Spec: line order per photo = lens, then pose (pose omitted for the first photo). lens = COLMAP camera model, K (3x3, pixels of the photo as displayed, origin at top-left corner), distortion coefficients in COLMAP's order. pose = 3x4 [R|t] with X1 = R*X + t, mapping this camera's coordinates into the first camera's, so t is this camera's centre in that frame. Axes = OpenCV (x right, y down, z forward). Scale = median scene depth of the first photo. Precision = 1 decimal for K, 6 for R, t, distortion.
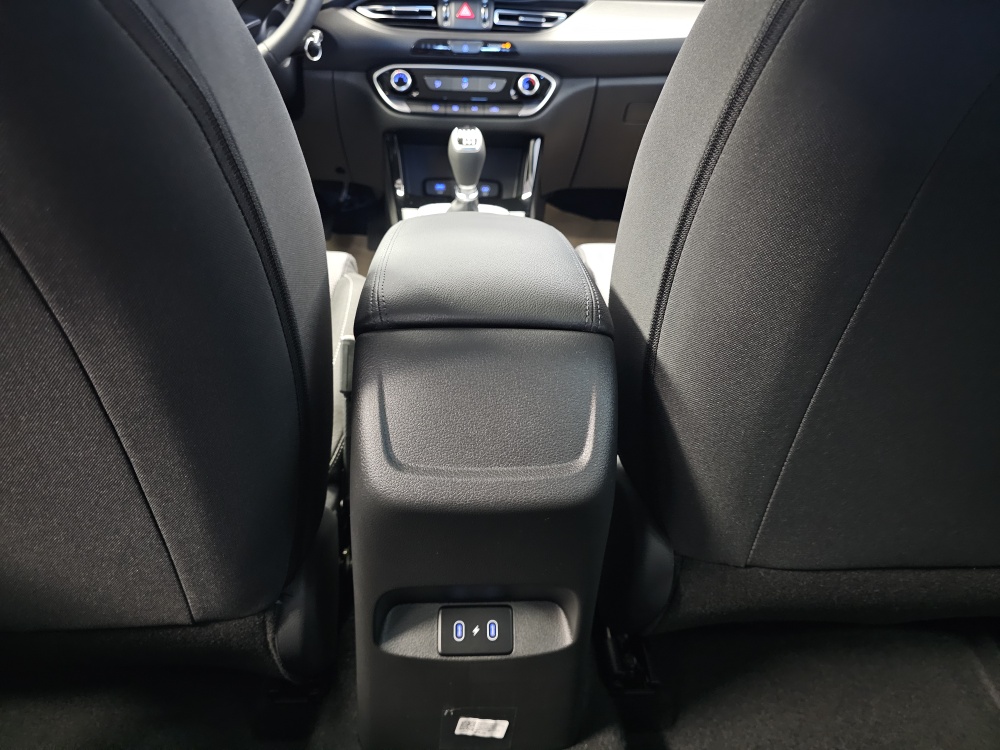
lens RADIAL K [[683.2, 0, 500.4], [0, 683.2, 371.2], [0, 0, 1]] dist [0.030799, -0.041729]
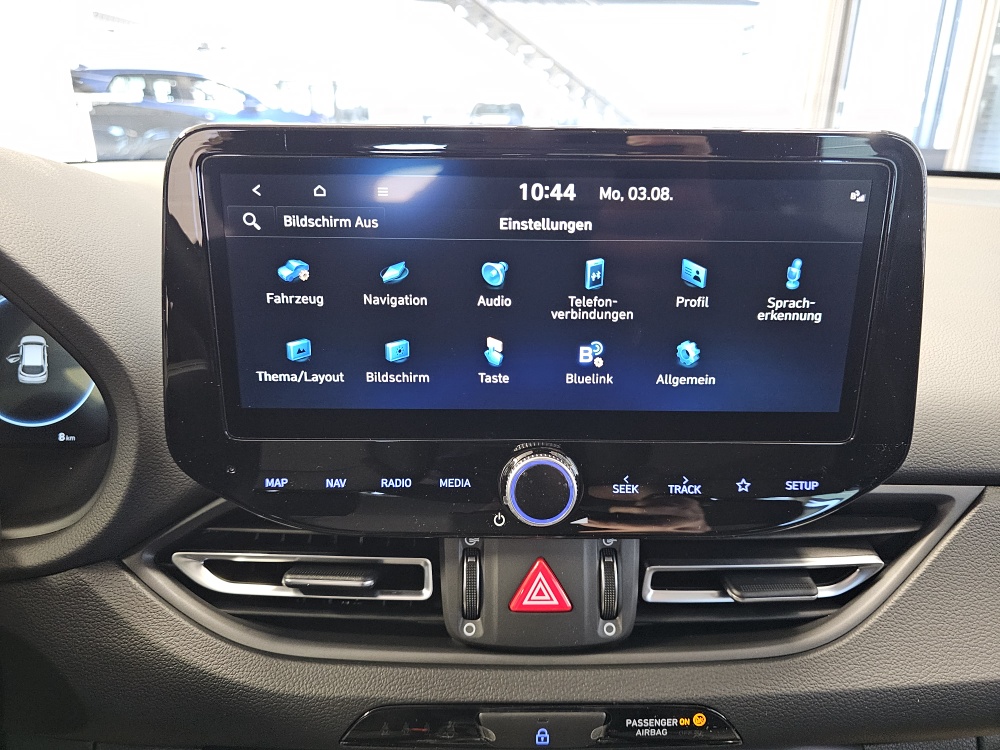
lens RADIAL K [[683.2, 0, 500.4], [0, 683.2, 371.2], [0, 0, 1]] dist [0.030799, -0.041729]
pose [[0.998936, -0.009824, -0.045062, -0.053225], [0.004436, 0.992985, -0.118154, -0.572052], [0.045907, 0.117828, 0.991972, 0.705310]]
